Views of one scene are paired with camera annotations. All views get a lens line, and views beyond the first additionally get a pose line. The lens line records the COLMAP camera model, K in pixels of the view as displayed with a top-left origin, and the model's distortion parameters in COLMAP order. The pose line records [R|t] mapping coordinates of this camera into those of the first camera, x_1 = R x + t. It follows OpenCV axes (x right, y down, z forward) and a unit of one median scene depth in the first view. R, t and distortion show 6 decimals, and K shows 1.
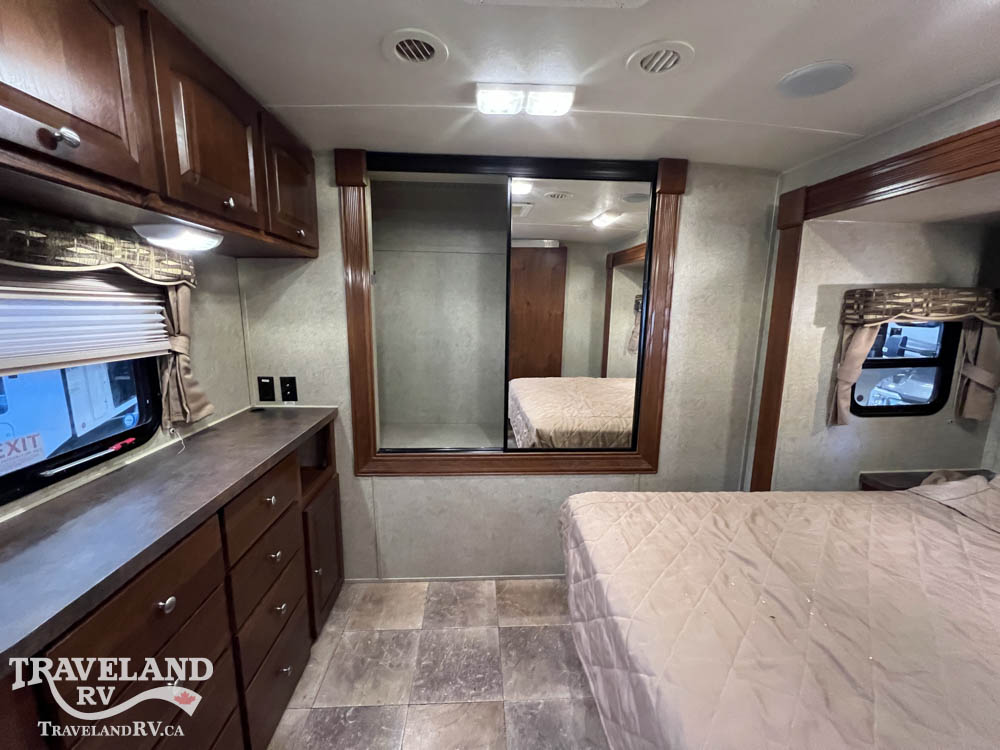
lens RADIAL K [[400.2, 0, 498.4], [0, 400.2, 378.2], [0, 0, 1]] dist [-0.002620, 0.000414]
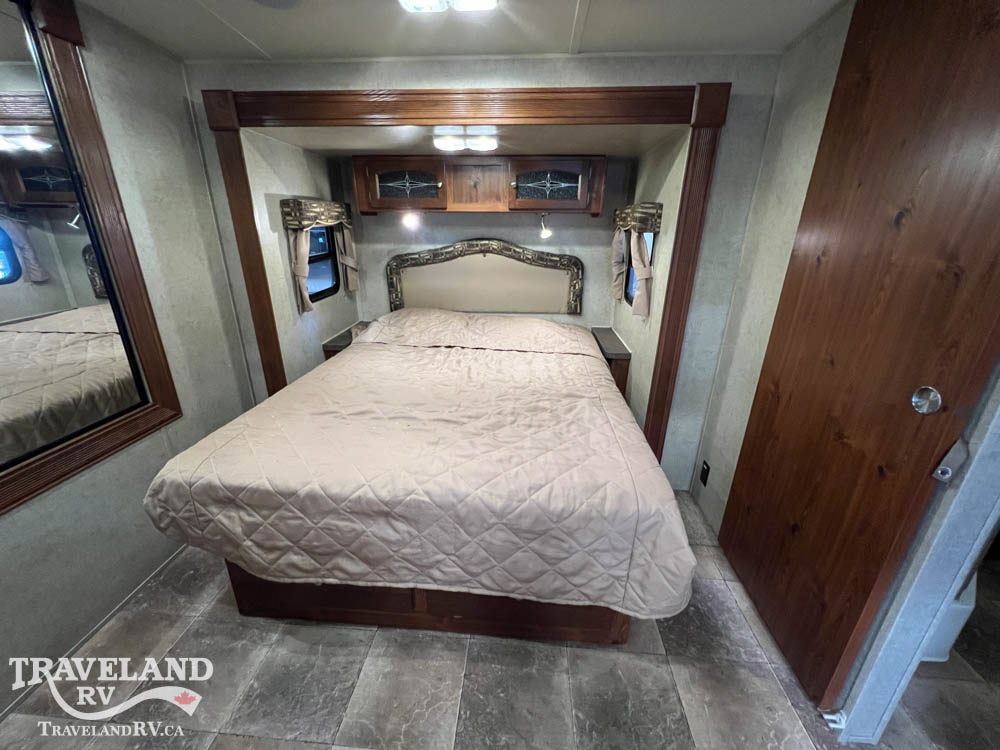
lens RADIAL K [[400.2, 0, 498.5], [0, 400.2, 377.5], [0, 0, 1]] dist [-0.002620, 0.000414]
pose [[0.125093, -0.361534, 0.923929, -0.353556], [0.165789, 0.925768, 0.339806, -0.024327], [-0.978195, 0.110670, 0.175745, 0.206410]]
